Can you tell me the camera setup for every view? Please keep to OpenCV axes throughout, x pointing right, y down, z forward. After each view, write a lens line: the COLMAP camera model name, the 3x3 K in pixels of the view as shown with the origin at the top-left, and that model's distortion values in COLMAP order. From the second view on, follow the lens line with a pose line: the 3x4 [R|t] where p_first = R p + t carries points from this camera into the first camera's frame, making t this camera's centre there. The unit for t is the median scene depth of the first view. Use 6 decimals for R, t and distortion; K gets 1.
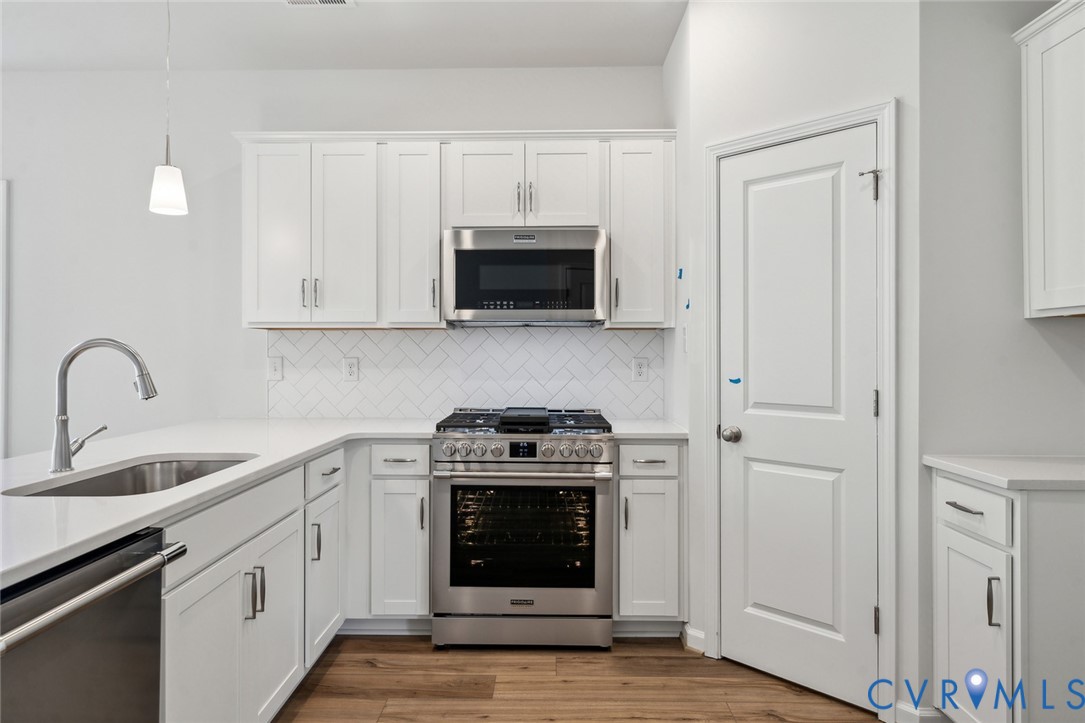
lens RADIAL K [[671.1, 0, 538.4], [0, 671.1, 349.9], [0, 0, 1]] dist [0.000462, -0.007706]
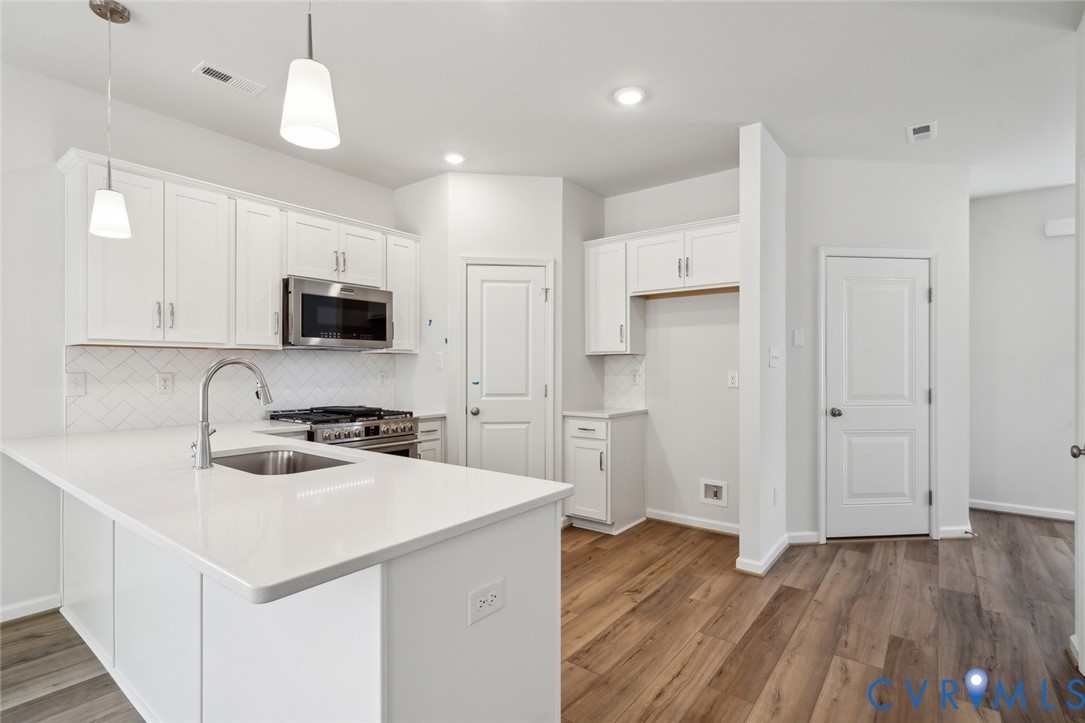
lens RADIAL K [[516.7, 0, 535.1], [0, 516.7, 370.2], [0, 0, 1]] dist [-0.003343, 0.001012]
pose [[0.599130, -0.003229, 0.800645, -0.750883], [-0.004399, 0.999963, 0.007325, -0.002292], [-0.800640, -0.007911, 0.599094, -0.016131]]
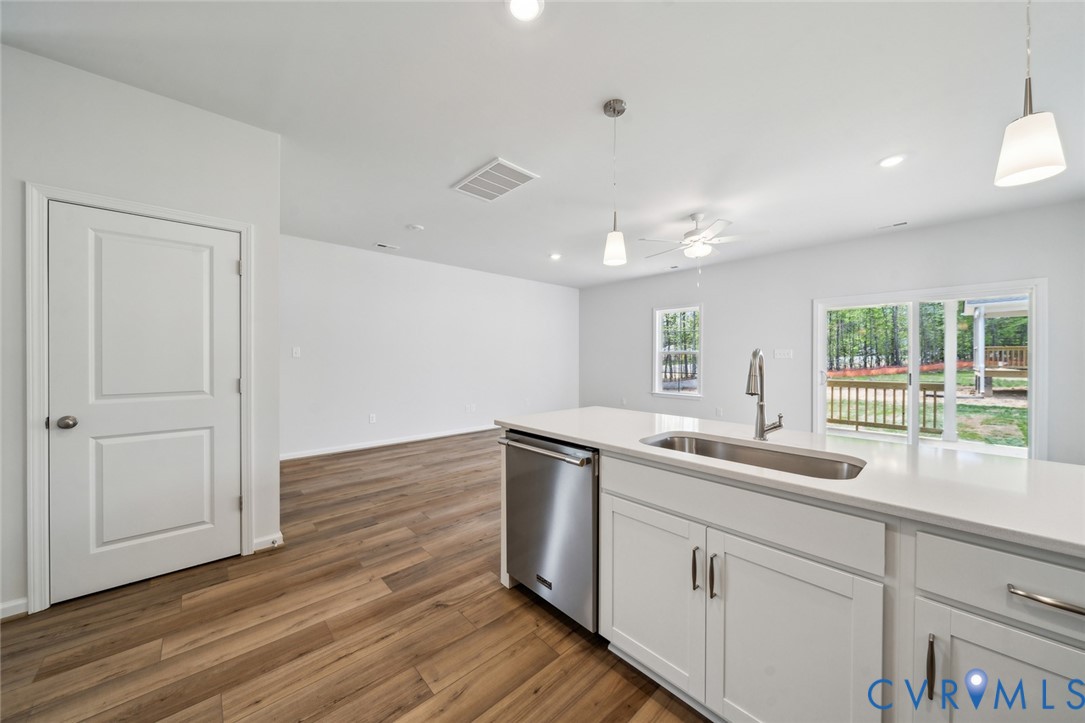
lens RADIAL K [[376.5, 0, 536.1], [0, 376.5, 359.5], [0, 0, 1]] dist [-0.007361, 0.000583]
pose [[-0.731423, 0.002214, -0.681920, 0.144081], [0.001154, 0.999997, 0.002009, 0.002190], [0.681923, 0.000682, -0.731424, 0.868525]]
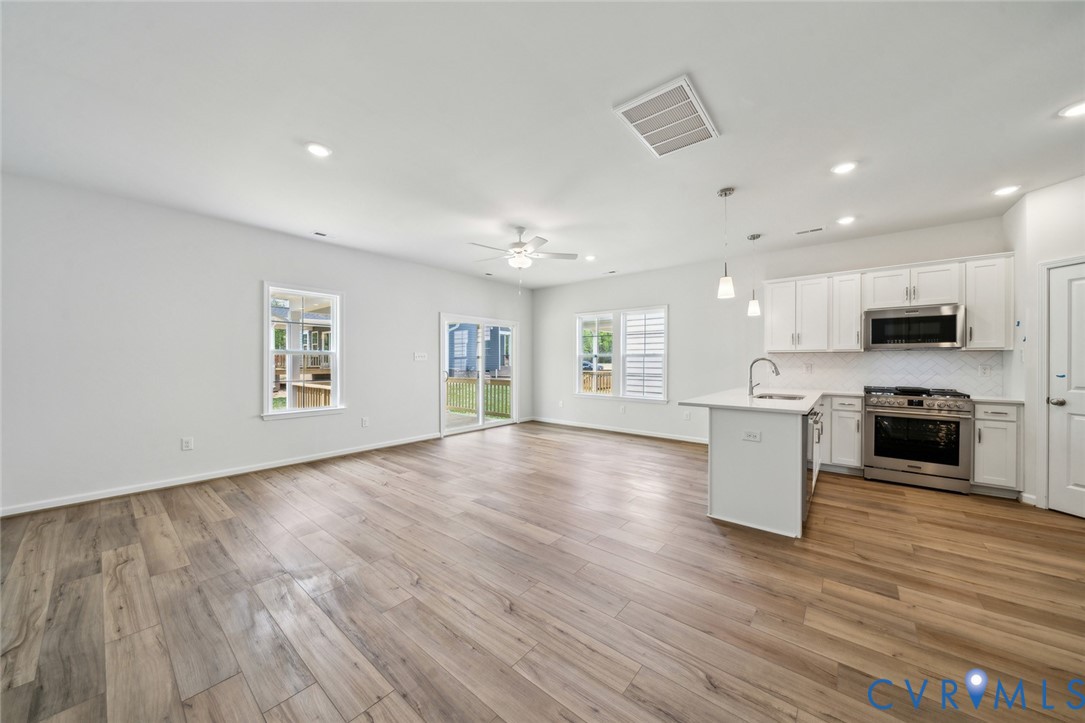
lens RADIAL K [[376.5, 0, 537.4], [0, 376.5, 362.2], [0, 0, 1]] dist [-0.007361, 0.000583]
pose [[0.779585, 0.003669, -0.626286, -0.237350], [-0.000130, 0.999984, 0.005696, -0.002997], [0.626297, -0.004360, 0.779573, -0.868165]]
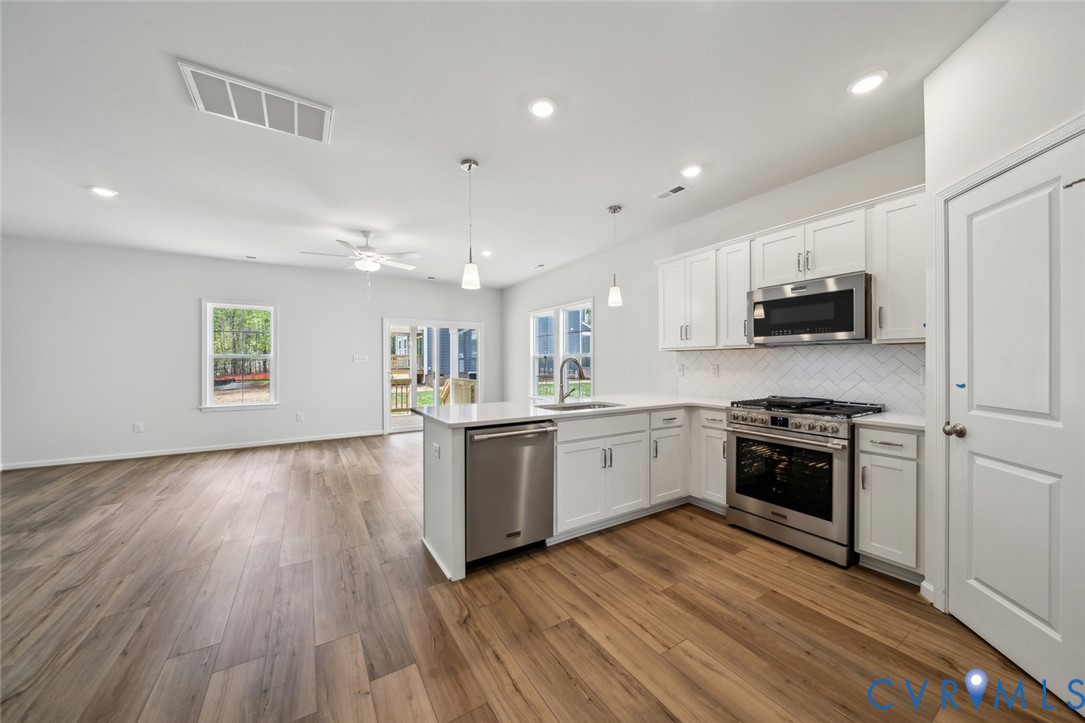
lens RADIAL K [[376.5, 0, 537.7], [0, 376.5, 363.2], [0, 0, 1]] dist [-0.007361, 0.000583]
pose [[0.541874, 0.000650, -0.840459, 0.423682], [0.005674, 0.999974, 0.004432, -0.000837], [0.840440, -0.007170, 0.541856, 0.014077]]
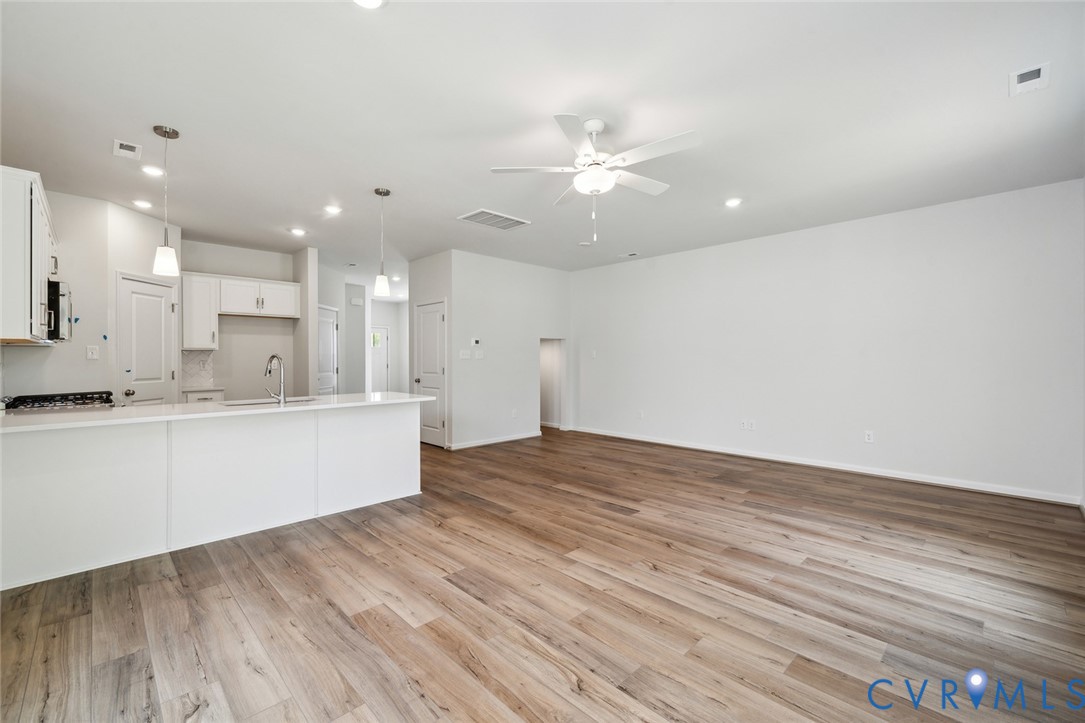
lens RADIAL K [[456.1, 0, 533.7], [0, 456.1, 358.4], [0, 0, 1]] dist [0.002351, -0.000250]
pose [[-0.706352, 0.001858, 0.707858, -1.863627], [0.000144, 0.999997, -0.002481, 0.003912], [-0.707861, -0.001650, -0.706350, 1.082060]]
